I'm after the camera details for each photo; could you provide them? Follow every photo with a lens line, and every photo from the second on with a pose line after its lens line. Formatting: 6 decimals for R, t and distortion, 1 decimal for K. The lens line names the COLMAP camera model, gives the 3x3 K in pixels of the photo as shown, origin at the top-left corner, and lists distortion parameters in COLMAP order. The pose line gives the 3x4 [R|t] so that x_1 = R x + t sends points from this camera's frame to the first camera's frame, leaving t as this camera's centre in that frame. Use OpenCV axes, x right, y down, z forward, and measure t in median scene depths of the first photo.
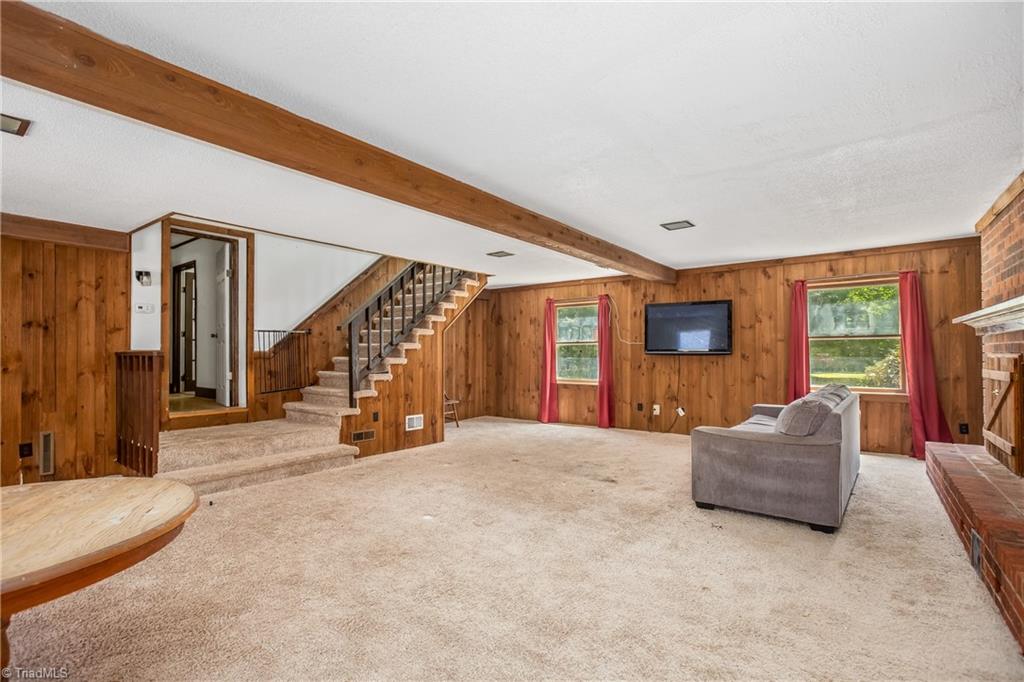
lens RADIAL K [[488.9, 0, 512.0], [0, 488.9, 341.0], [0, 0, 1]] dist [-0.018476, 0.000052]
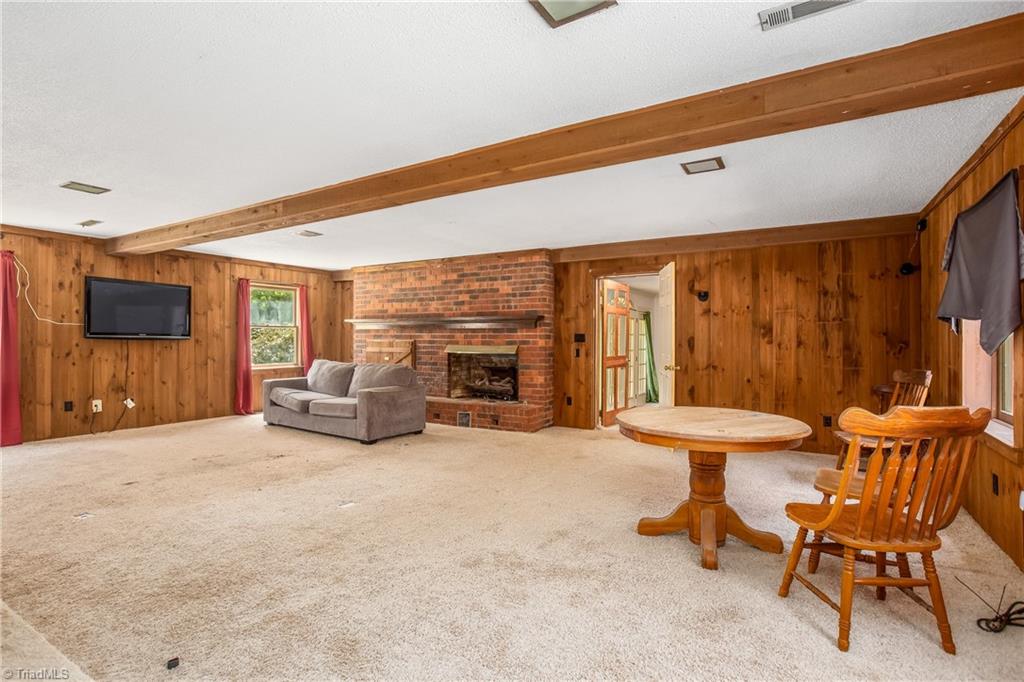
lens RADIAL K [[488.9, 0, 512.0], [0, 488.9, 341.0], [0, 0, 1]] dist [-0.018476, 0.000052]
pose [[-0.098127, 0.005191, 0.995160, -0.617884], [-0.025248, 0.999652, -0.007704, 0.021456], [-0.994854, -0.025881, -0.097962, 0.409203]]
